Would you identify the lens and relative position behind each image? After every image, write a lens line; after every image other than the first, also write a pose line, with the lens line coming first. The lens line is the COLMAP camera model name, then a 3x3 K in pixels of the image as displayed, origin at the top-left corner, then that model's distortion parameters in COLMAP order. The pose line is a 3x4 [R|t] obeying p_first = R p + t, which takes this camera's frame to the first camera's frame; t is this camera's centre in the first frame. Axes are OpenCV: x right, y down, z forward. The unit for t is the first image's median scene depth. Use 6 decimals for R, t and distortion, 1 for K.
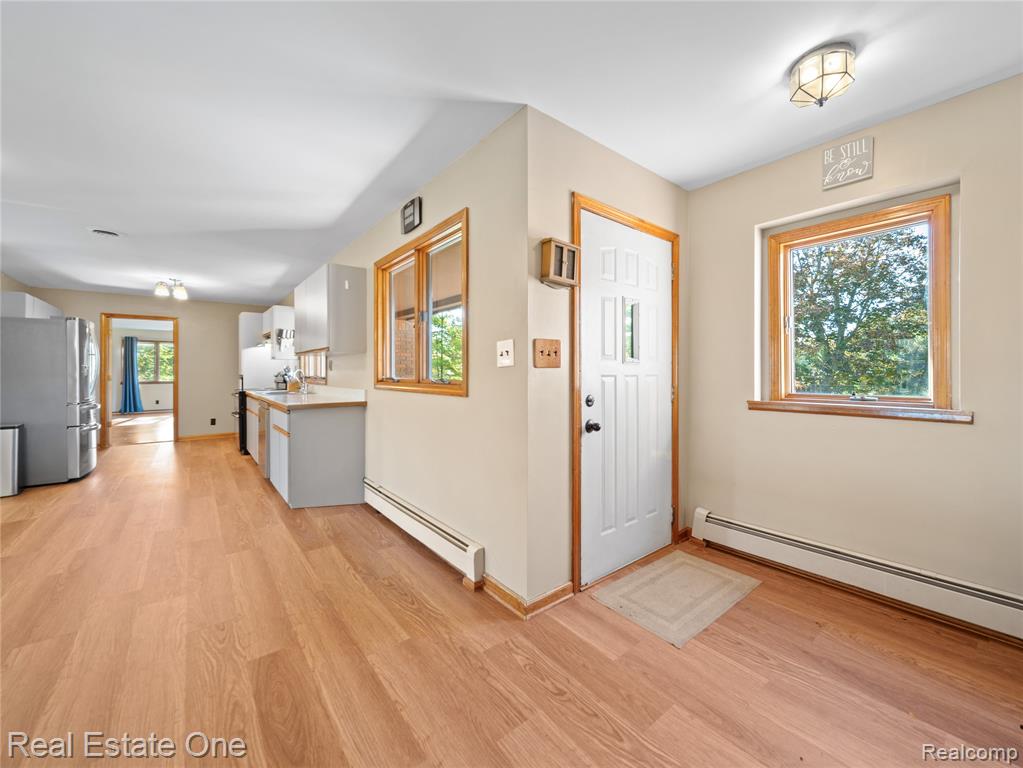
lens RADIAL K [[399.2, 0, 515.0], [0, 399.2, 372.5], [0, 0, 1]] dist [-0.001072, -0.000175]
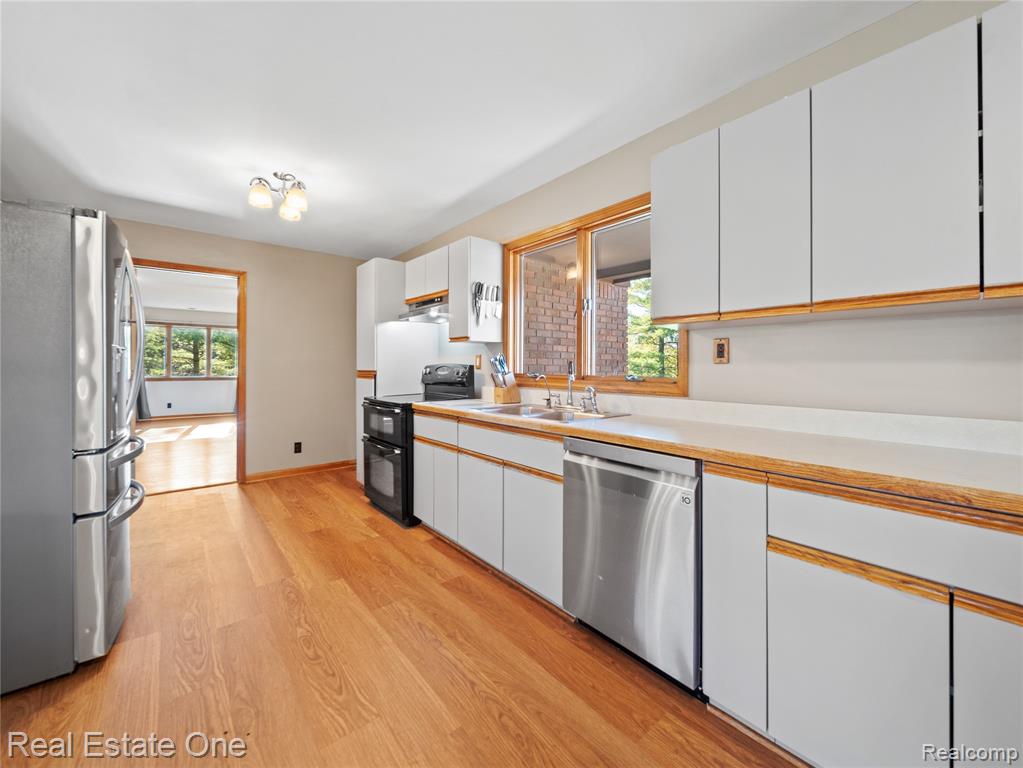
lens RADIAL K [[417.3, 0, 515.4], [0, 417.3, 356.4], [0, 0, 1]] dist [-0.000381, 0.000039]
pose [[0.999875, 0.006803, 0.014266, -0.514060], [-0.006417, 0.999617, -0.026937, 0.001291], [-0.014444, 0.026842, 0.999535, 0.425206]]
